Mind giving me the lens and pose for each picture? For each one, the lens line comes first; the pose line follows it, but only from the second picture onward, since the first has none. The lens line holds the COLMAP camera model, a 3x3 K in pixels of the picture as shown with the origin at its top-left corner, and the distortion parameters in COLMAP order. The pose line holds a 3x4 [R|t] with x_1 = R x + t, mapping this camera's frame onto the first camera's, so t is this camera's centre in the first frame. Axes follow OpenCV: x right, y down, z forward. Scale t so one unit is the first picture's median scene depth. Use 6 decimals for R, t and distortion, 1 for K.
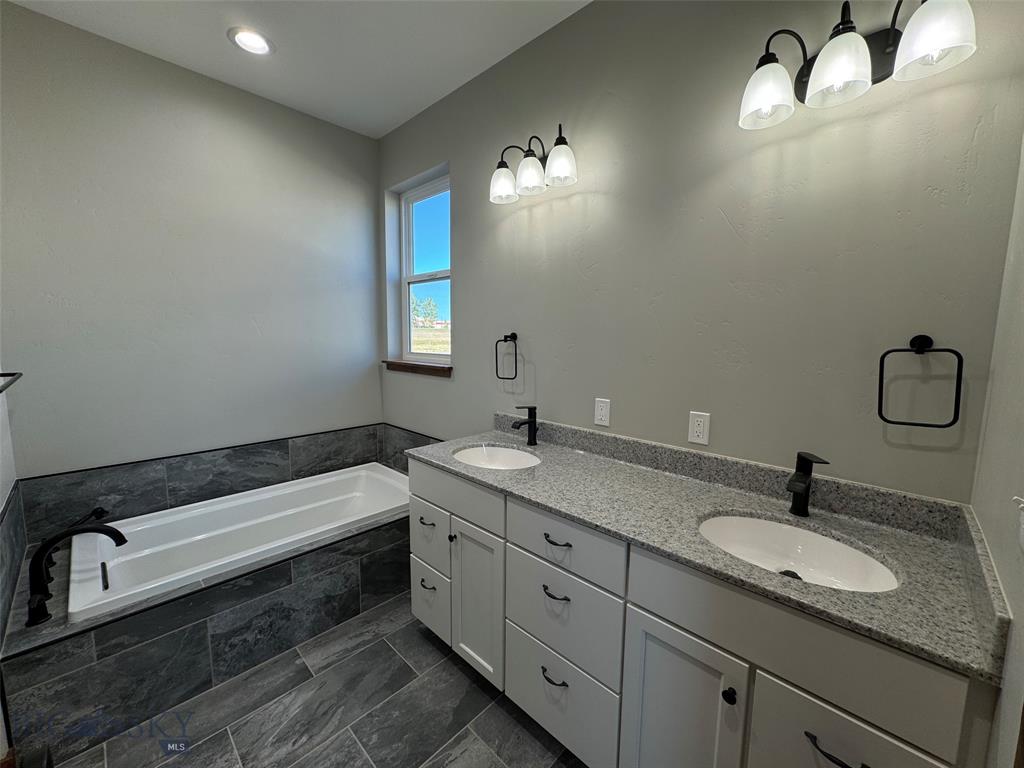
lens RADIAL K [[406.4, 0, 514.2], [0, 406.4, 384.0], [0, 0, 1]] dist [-0.002403, 0.000840]
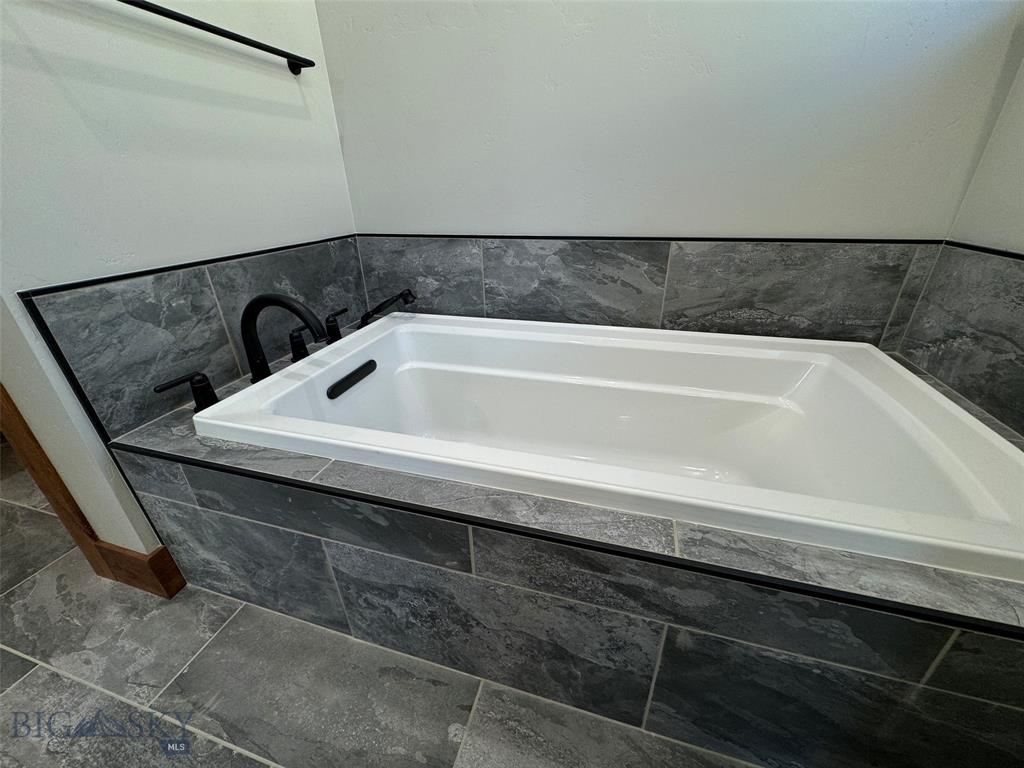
lens RADIAL K [[406.4, 0, 511.7], [0, 406.4, 382.1], [0, 0, 1]] dist [-0.002403, 0.000840]
pose [[0.454354, 0.366506, -0.811933, -0.271393], [-0.076448, 0.924123, 0.374368, 0.171177], [0.887535, -0.108025, 0.447898, 0.831443]]
